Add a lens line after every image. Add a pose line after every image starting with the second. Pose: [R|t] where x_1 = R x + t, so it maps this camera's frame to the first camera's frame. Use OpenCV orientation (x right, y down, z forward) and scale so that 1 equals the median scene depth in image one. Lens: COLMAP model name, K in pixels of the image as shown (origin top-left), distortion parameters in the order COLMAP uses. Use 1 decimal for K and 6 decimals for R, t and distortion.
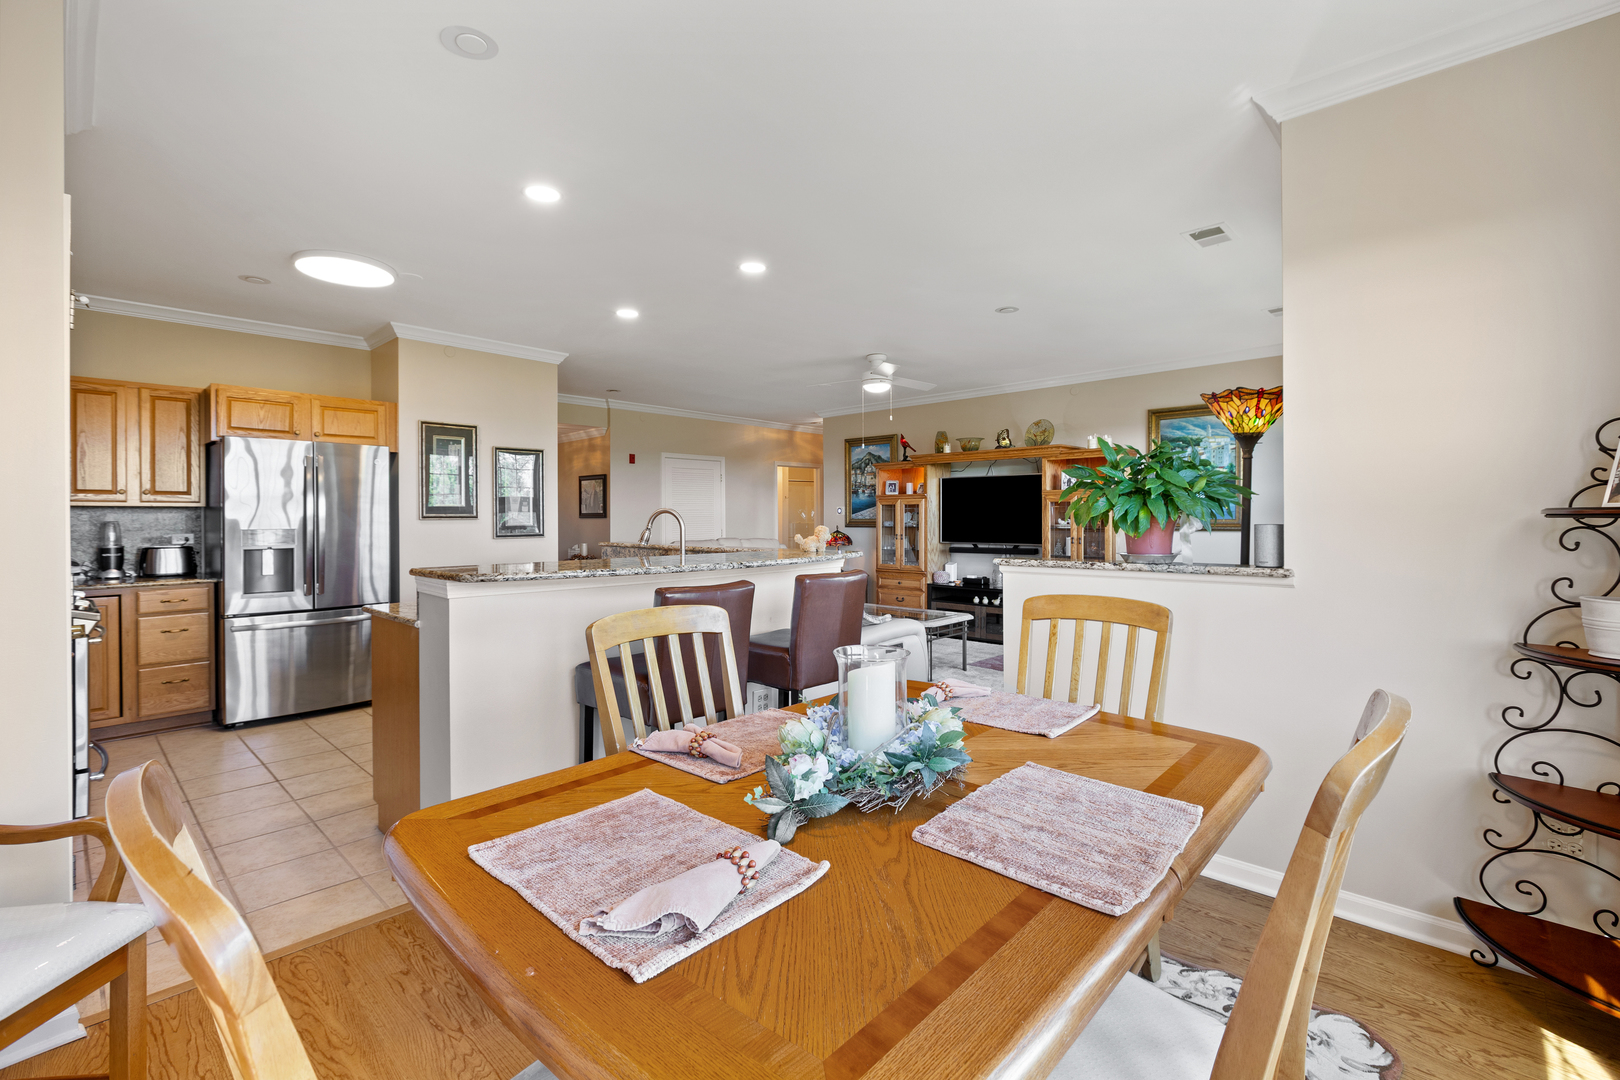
lens RADIAL K [[716.2, 0, 811.4], [0, 716.2, 524.6], [0, 0, 1]] dist [-0.000872, -0.000243]
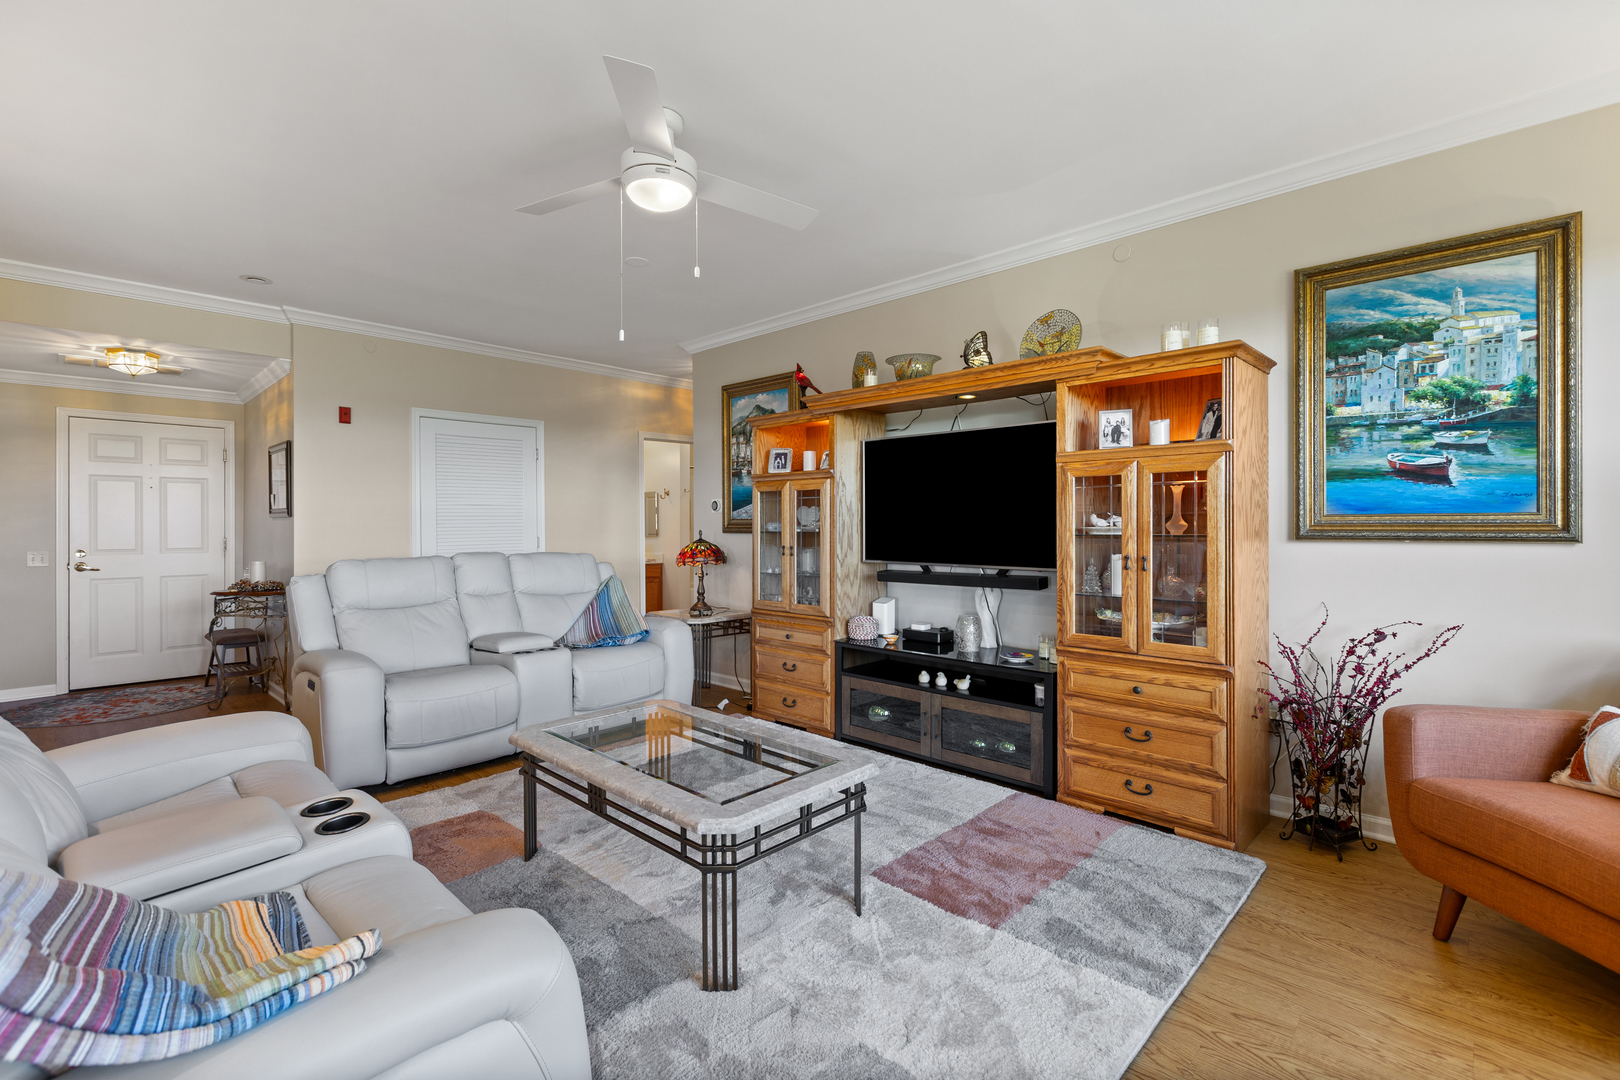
lens RADIAL K [[716.2, 0, 809.3], [0, 716.2, 524.9], [0, 0, 1]] dist [-0.000872, -0.000243]
pose [[0.999923, 0.001326, -0.012305, 0.148923], [-0.001454, 0.999945, -0.010386, 0.003408], [0.012290, 0.010403, 0.999870, 0.474804]]
